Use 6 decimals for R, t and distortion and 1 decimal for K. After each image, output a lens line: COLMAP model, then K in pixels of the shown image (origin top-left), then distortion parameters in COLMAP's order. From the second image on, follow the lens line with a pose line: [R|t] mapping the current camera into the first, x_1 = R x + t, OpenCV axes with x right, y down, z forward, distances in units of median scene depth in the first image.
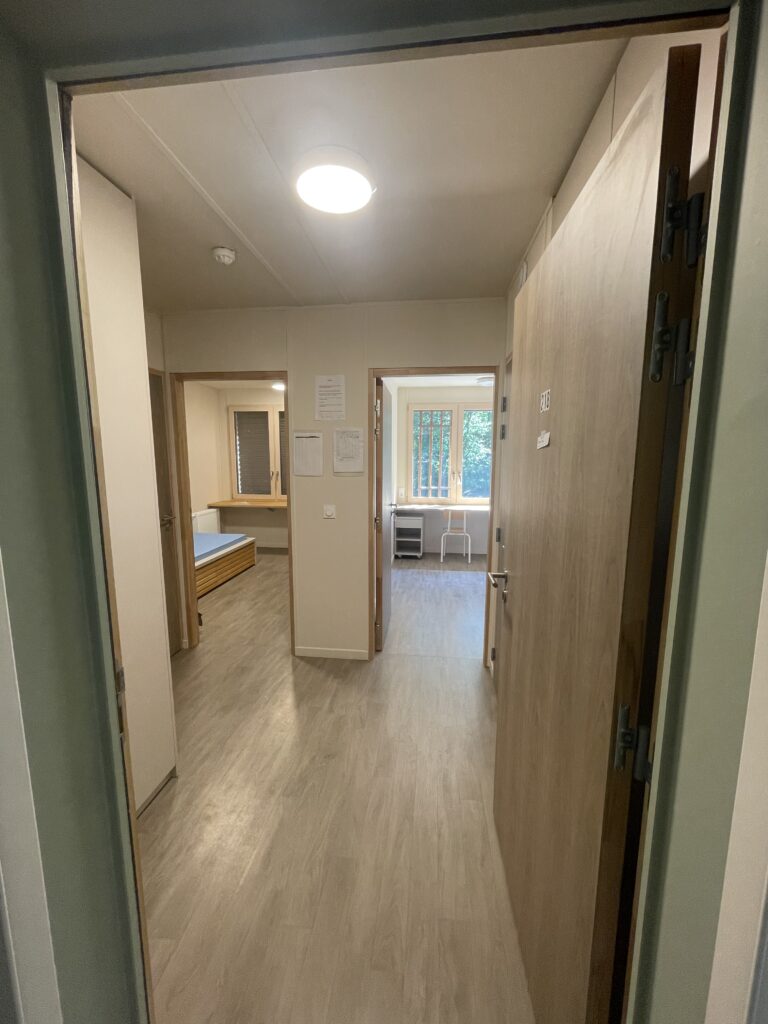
lens RADIAL K [[419.4, 0, 383.3], [0, 419.4, 508.6], [0, 0, 1]] dist [-0.011459, -0.000351]
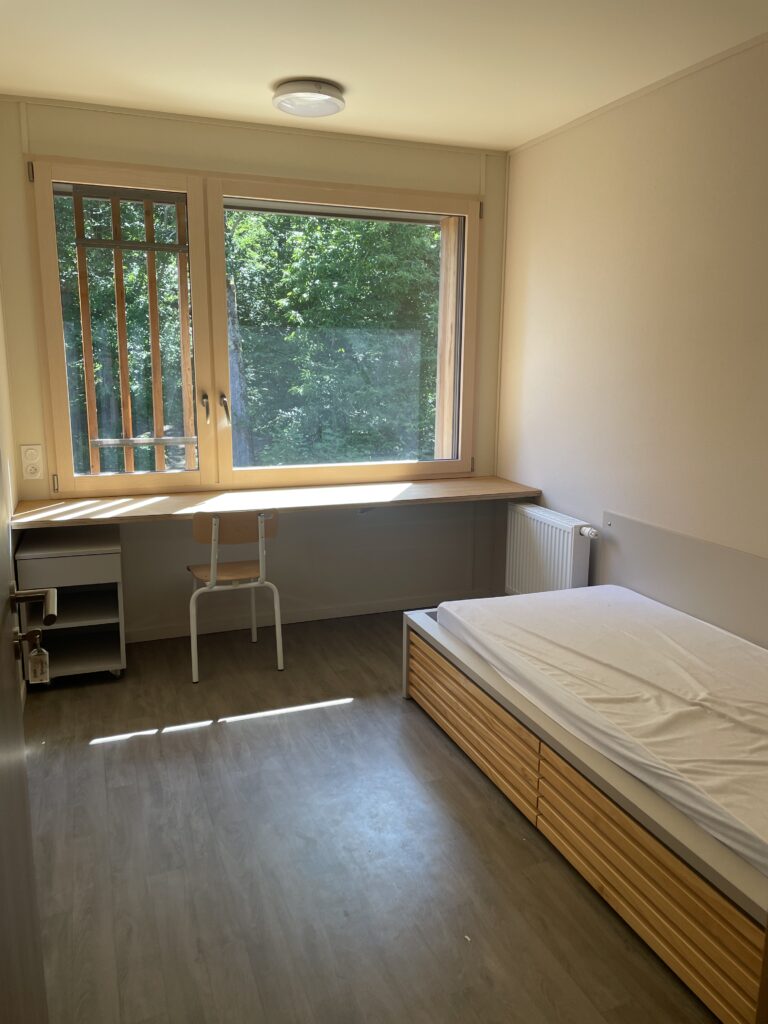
lens RADIAL K [[771.5, 0, 383.7], [0, 771.5, 516.5], [0, 0, 1]] dist [-0.002845, -0.002764]
pose [[0.887541, -0.087888, 0.452269, 0.013307], [0.065336, 0.995726, 0.065279, -0.020650], [-0.456073, -0.028389, 0.889490, 0.410527]]
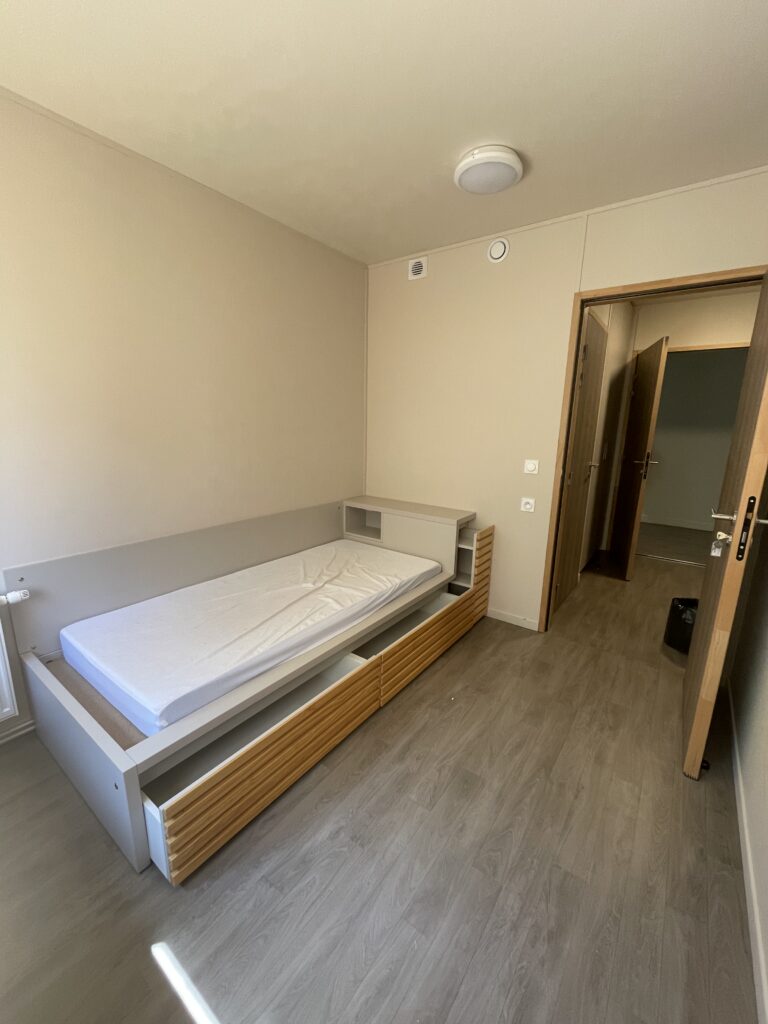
lens RADIAL K [[419.4, 0, 385.5], [0, 419.4, 514.1], [0, 0, 1]] dist [-0.011459, -0.000351]
pose [[-0.874194, -0.125024, 0.469205, 0.072751], [0.052457, 0.936314, 0.347225, -0.086667], [-0.482735, 0.328155, -0.811962, 0.893629]]
